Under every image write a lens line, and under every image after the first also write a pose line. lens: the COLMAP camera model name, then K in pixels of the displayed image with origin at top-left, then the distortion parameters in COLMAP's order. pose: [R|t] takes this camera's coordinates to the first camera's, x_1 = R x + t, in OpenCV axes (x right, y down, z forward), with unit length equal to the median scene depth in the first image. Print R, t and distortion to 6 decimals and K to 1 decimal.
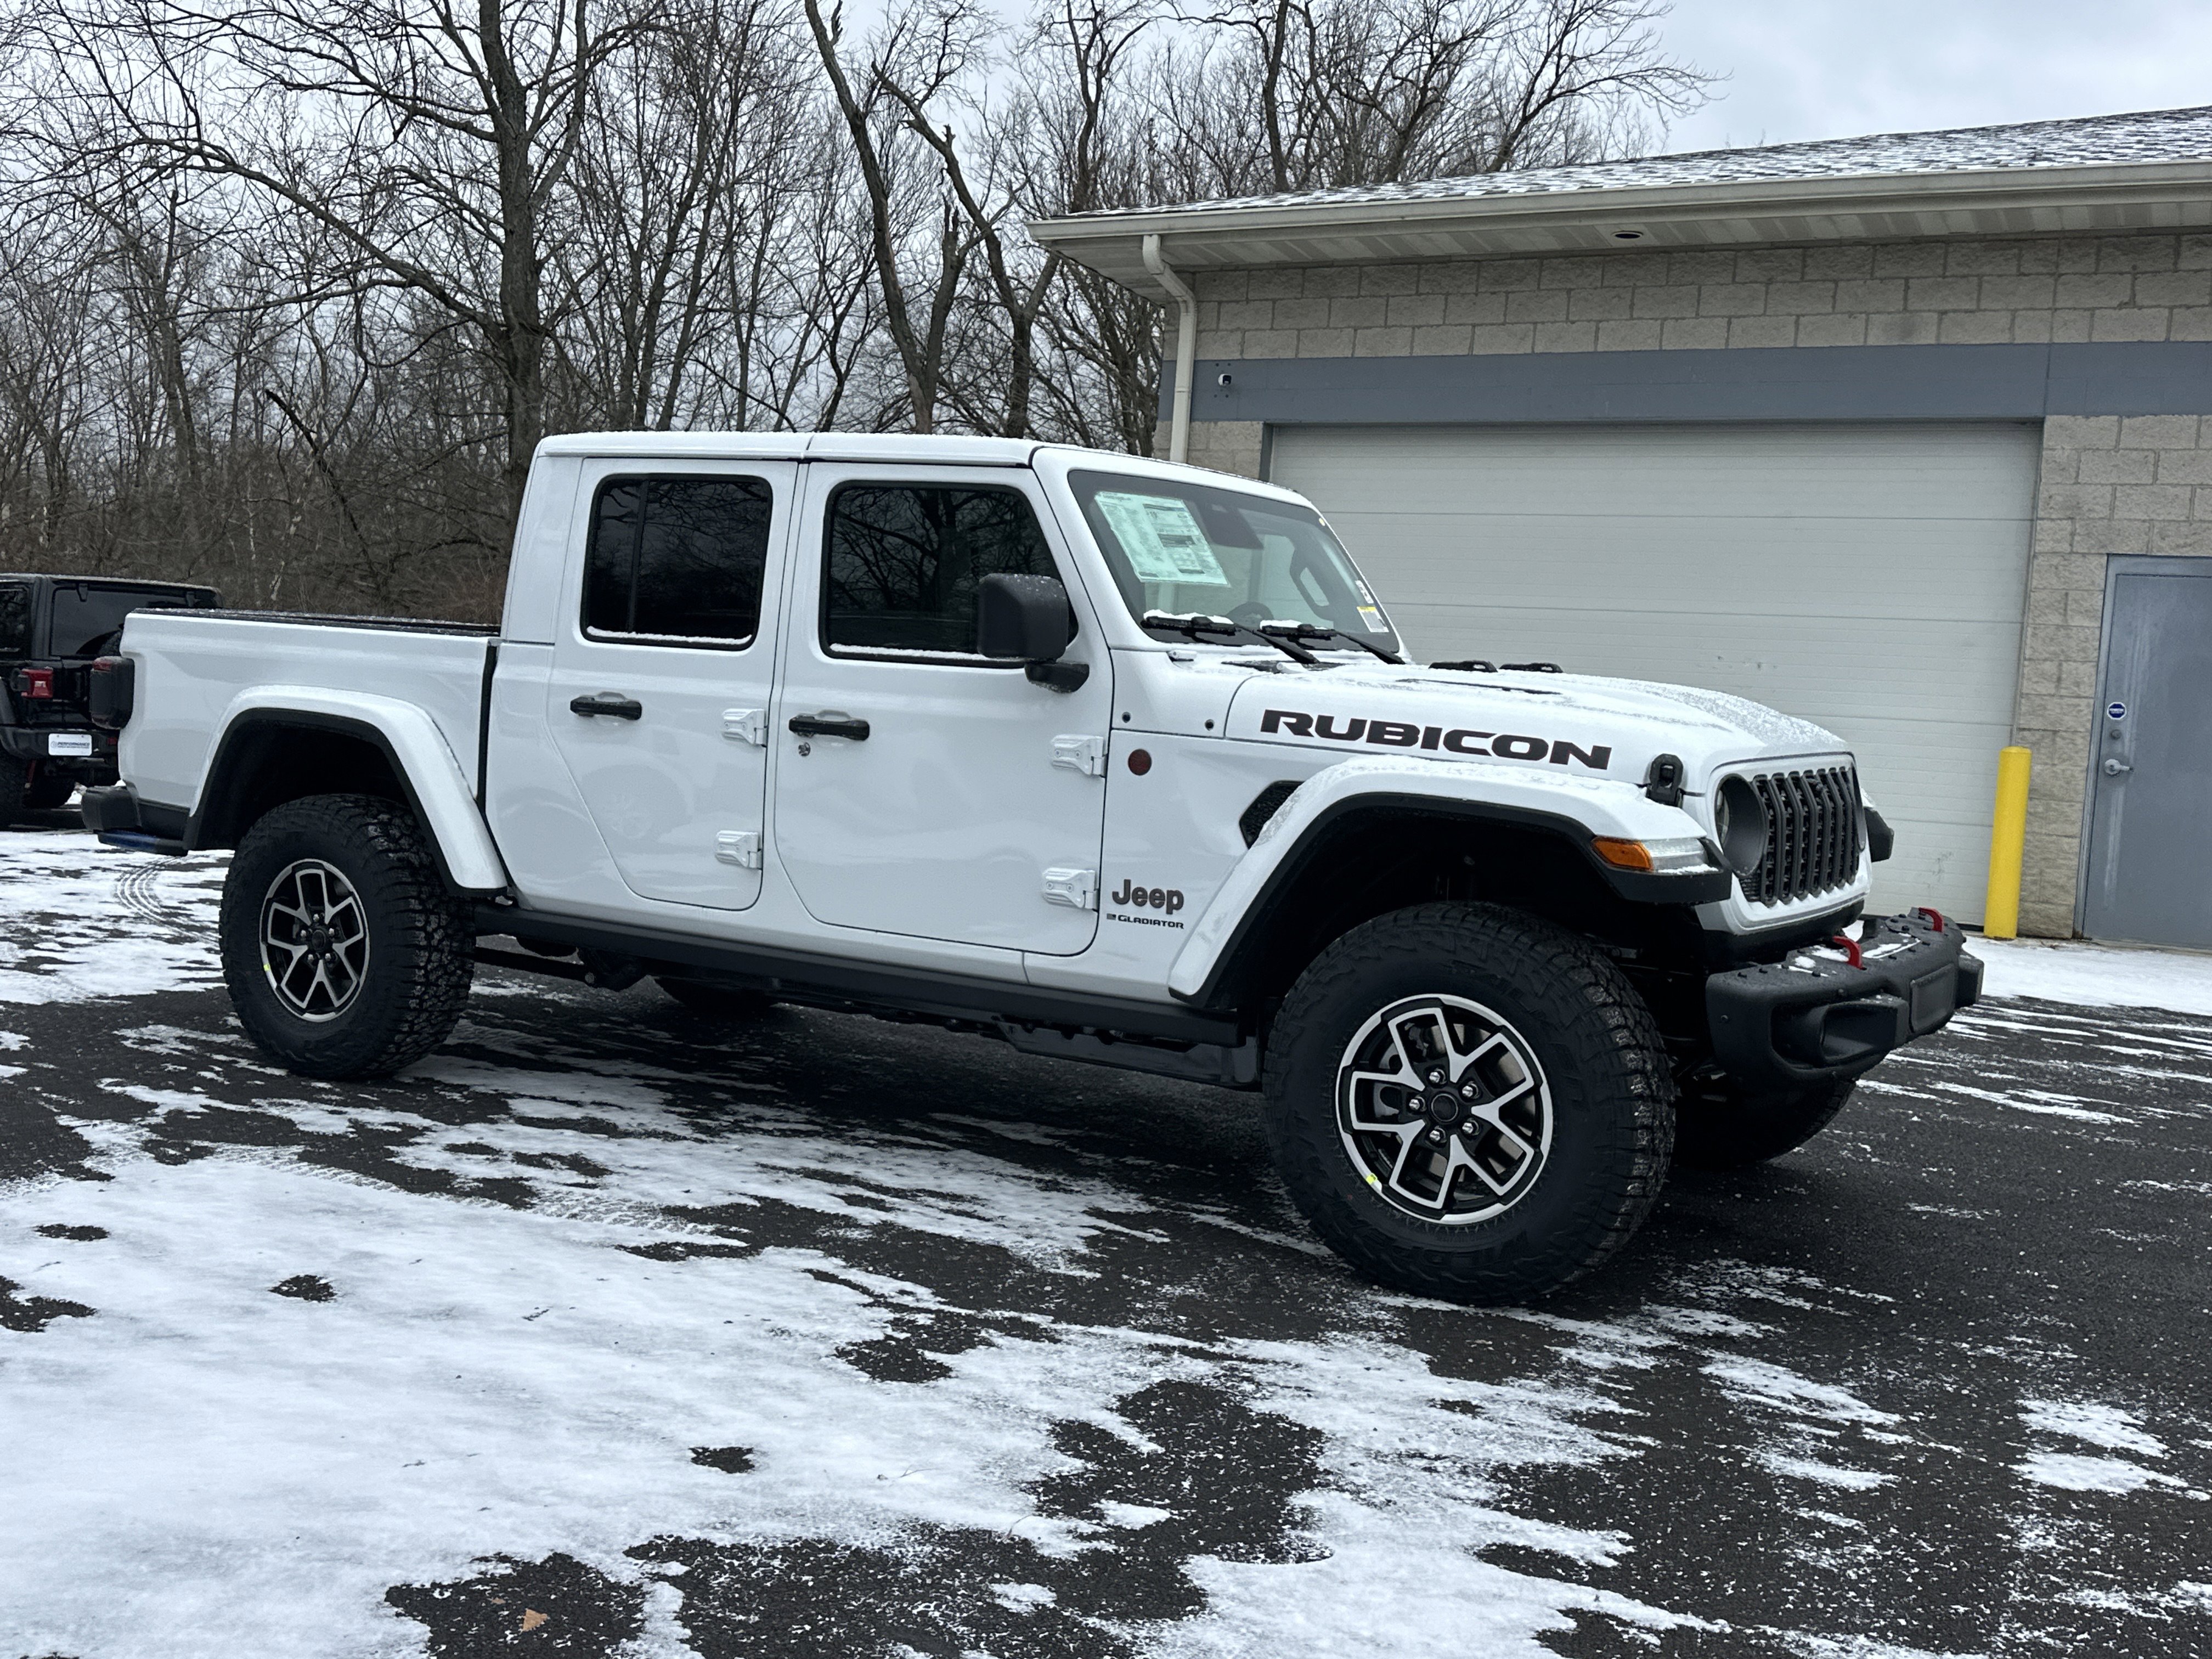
lens RADIAL K [[2152.8, 0, 1098.6], [0, 2152.8, 836.2], [0, 0, 1]] dist [0.189863, -0.379324]
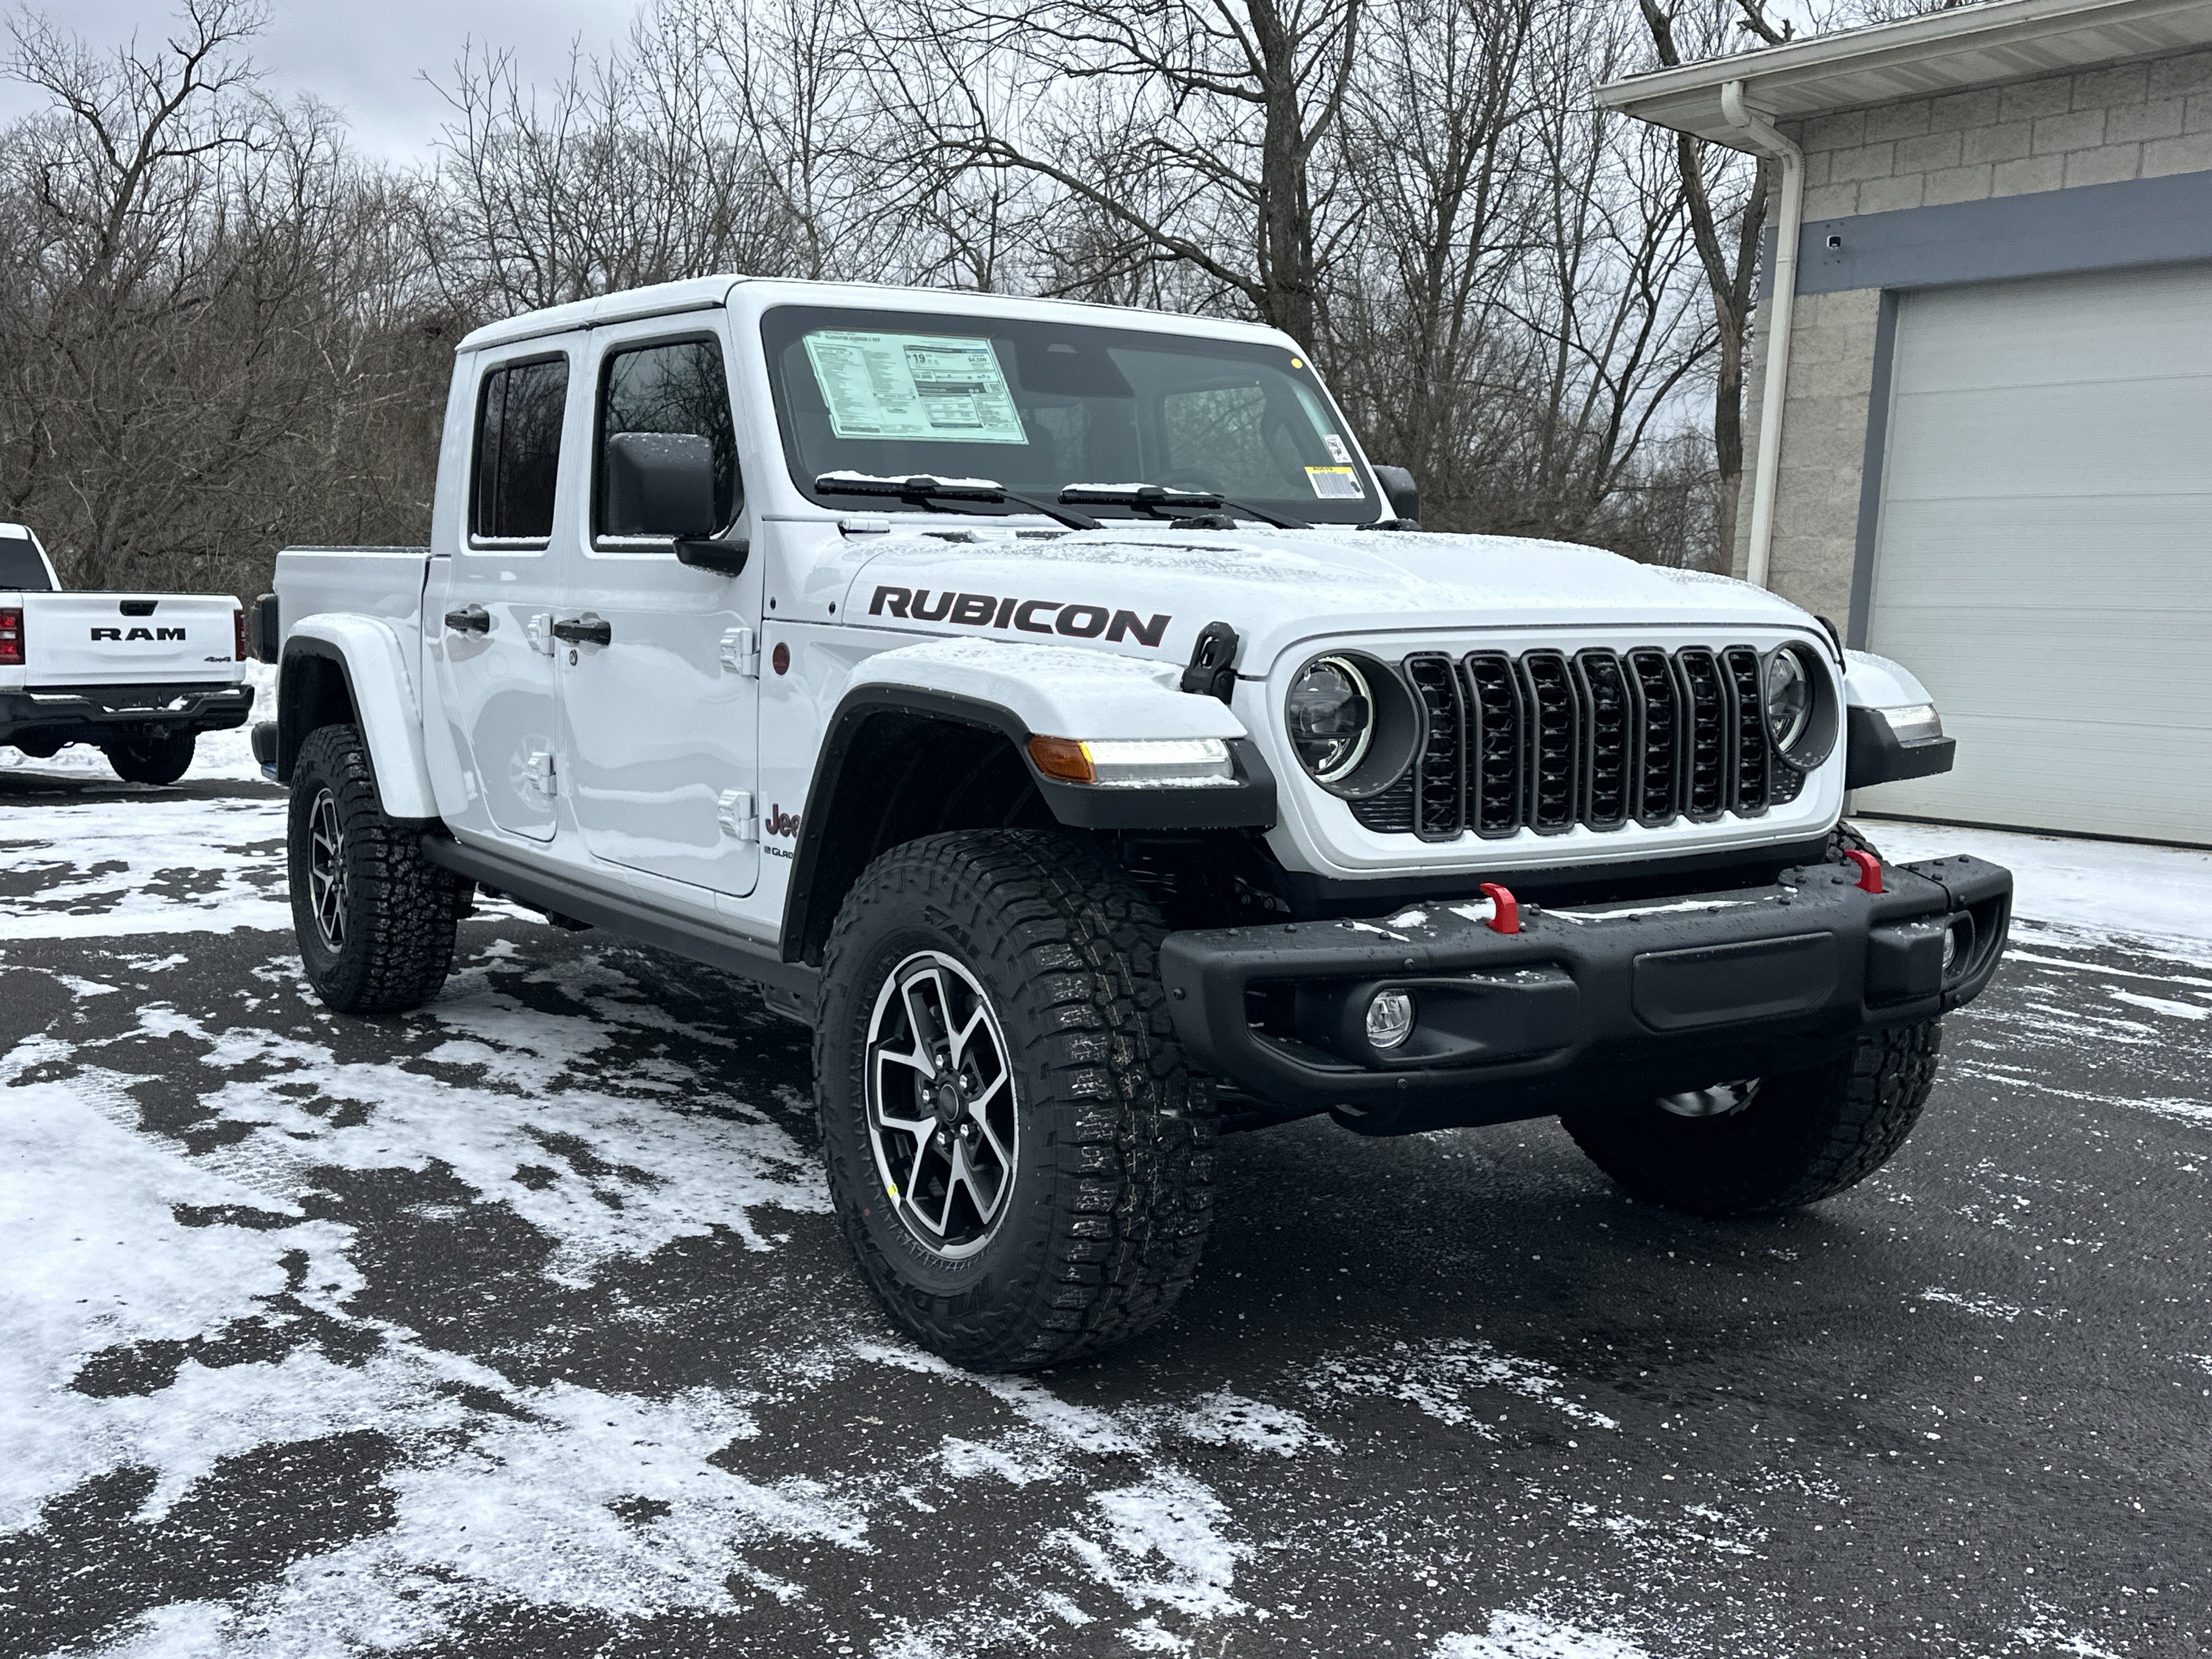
lens RADIAL K [[2161.1, 0, 1100.0], [0, 2161.1, 837.9], [0, 0, 1]] dist [0.197426, -0.395693]
pose [[0.912023, 0.010115, -0.410015, 0.462746], [-0.003308, 0.999845, 0.017307, 0.018447], [0.410126, -0.014428, 0.911915, 0.303752]]
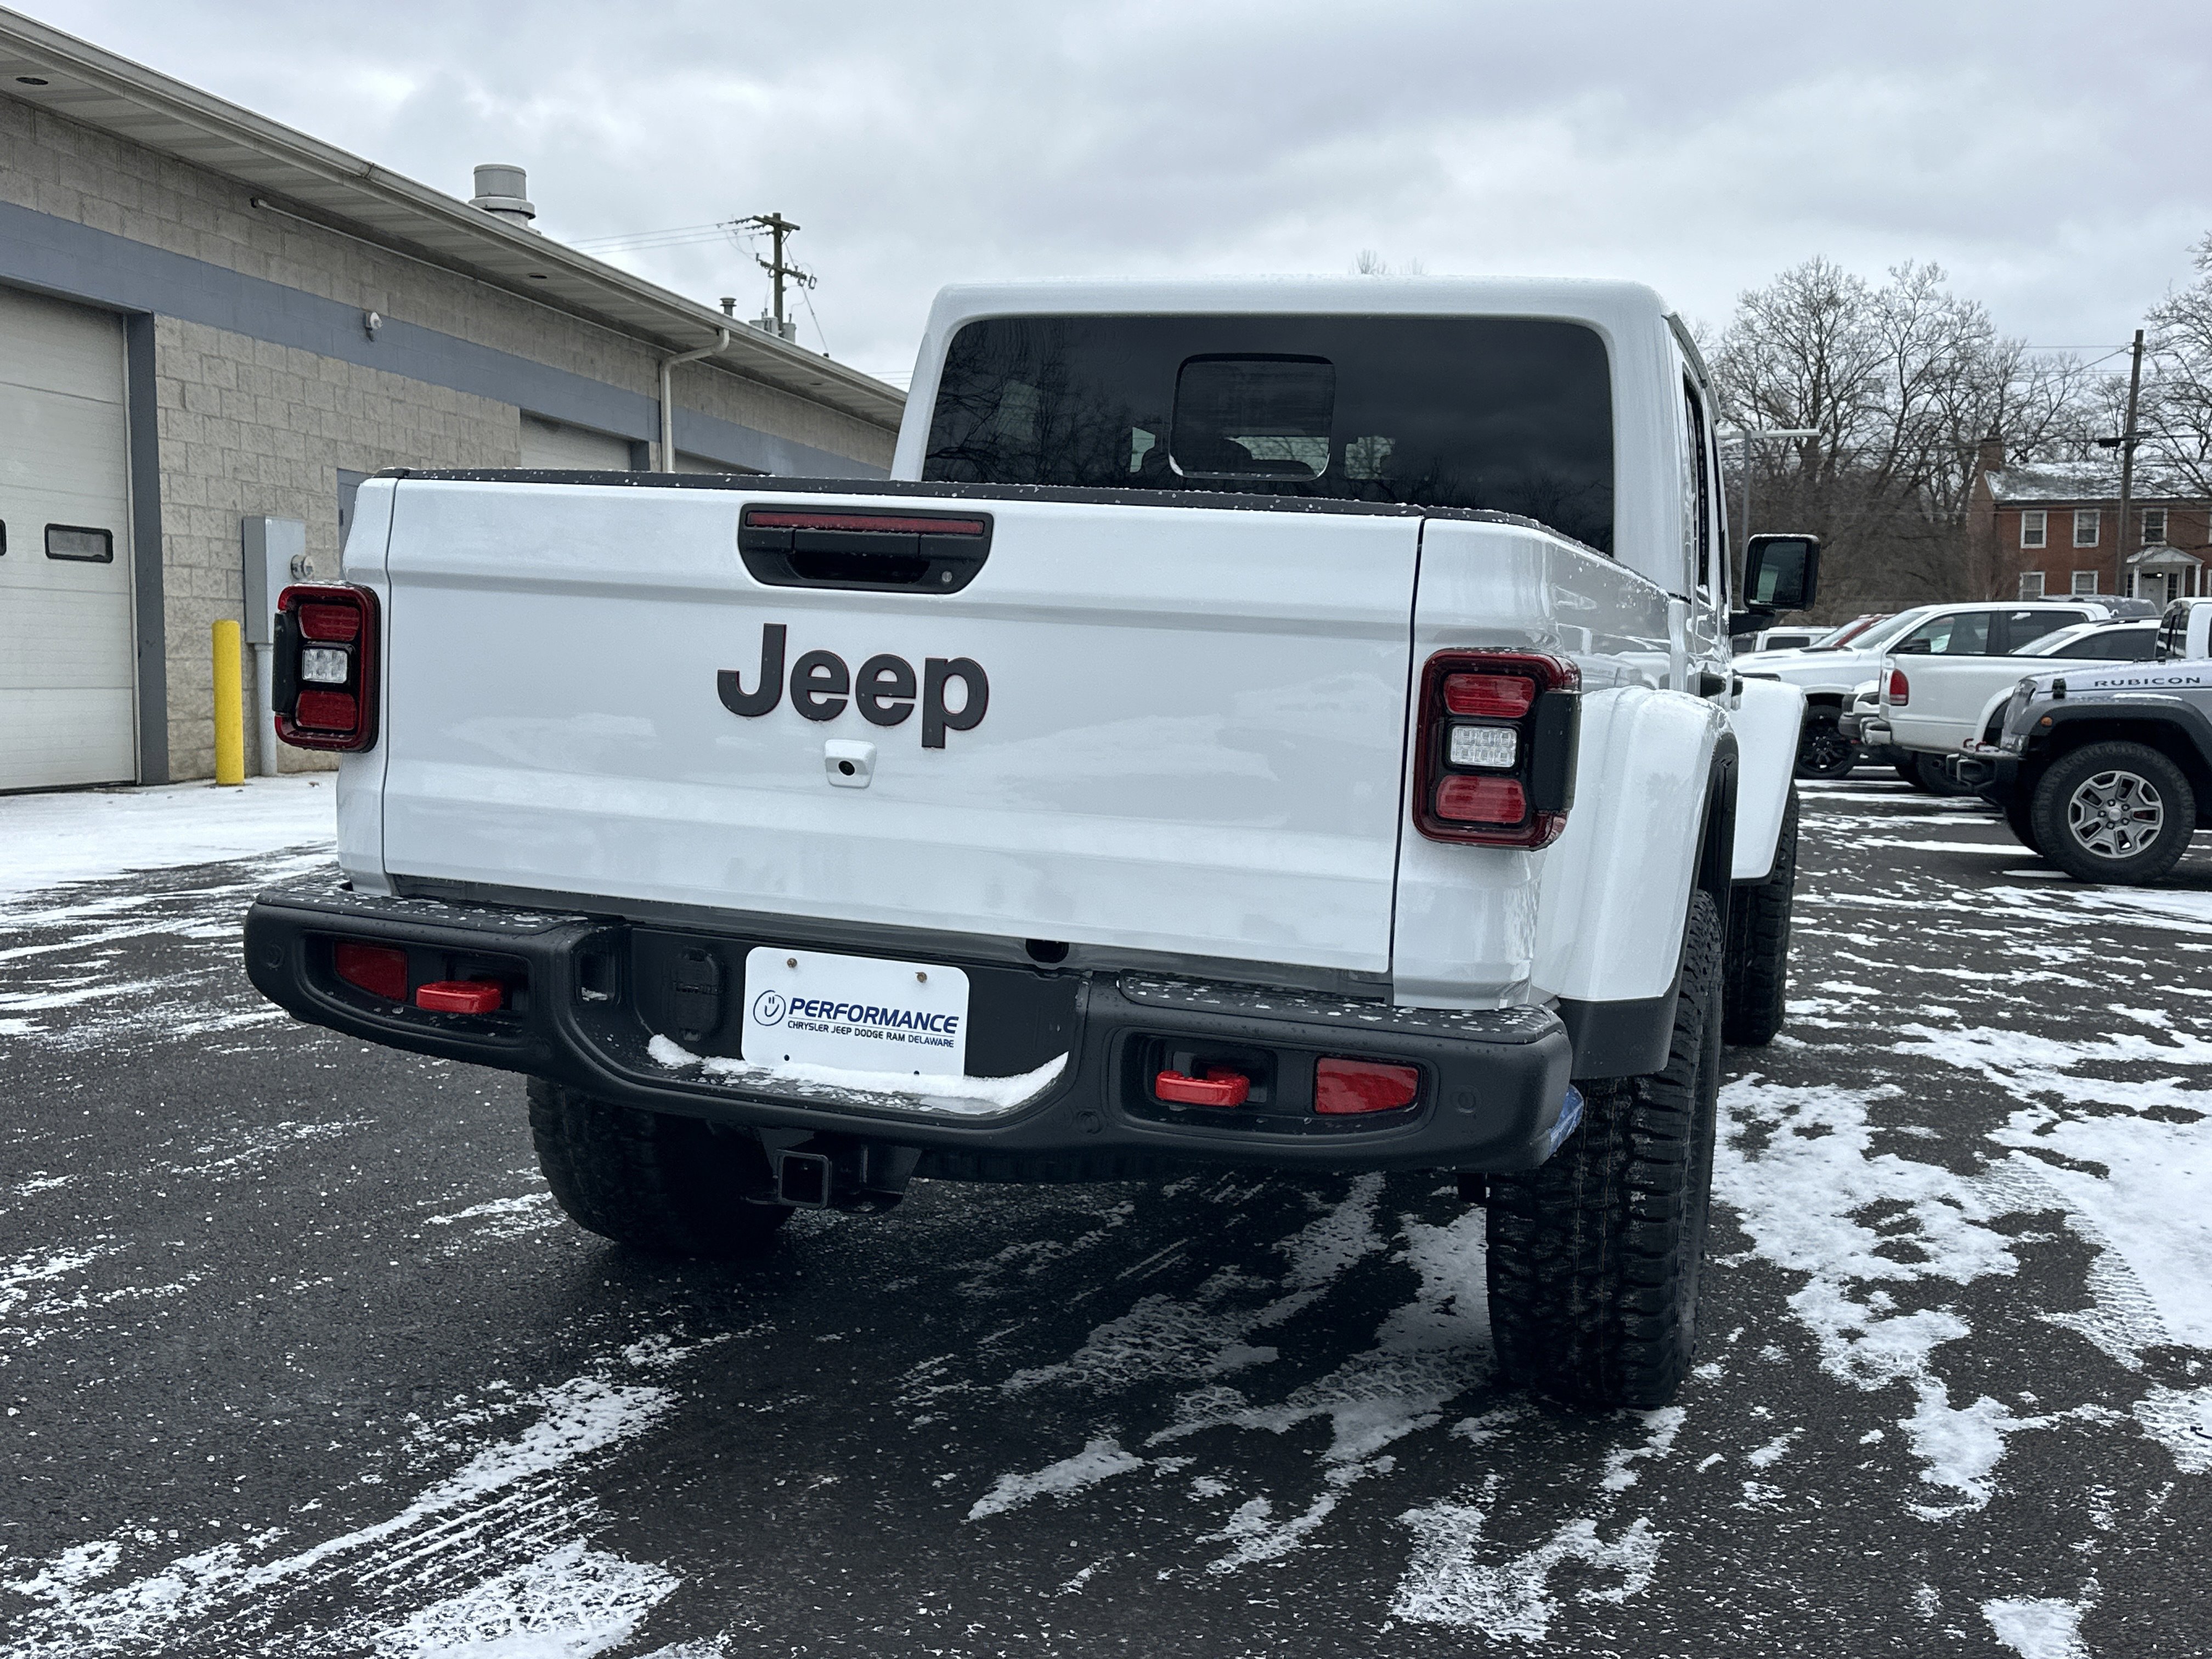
lens RADIAL K [[2239.7, 0, 1095.1], [0, 2239.7, 832.8], [0, 0, 1]] dist [0.192499, -0.400014]
pose [[-0.226466, -0.141006, 0.963758, -1.101798], [0.019069, 0.988634, 0.149127, -0.151118], [-0.973832, 0.052150, -0.221204, 1.611534]]
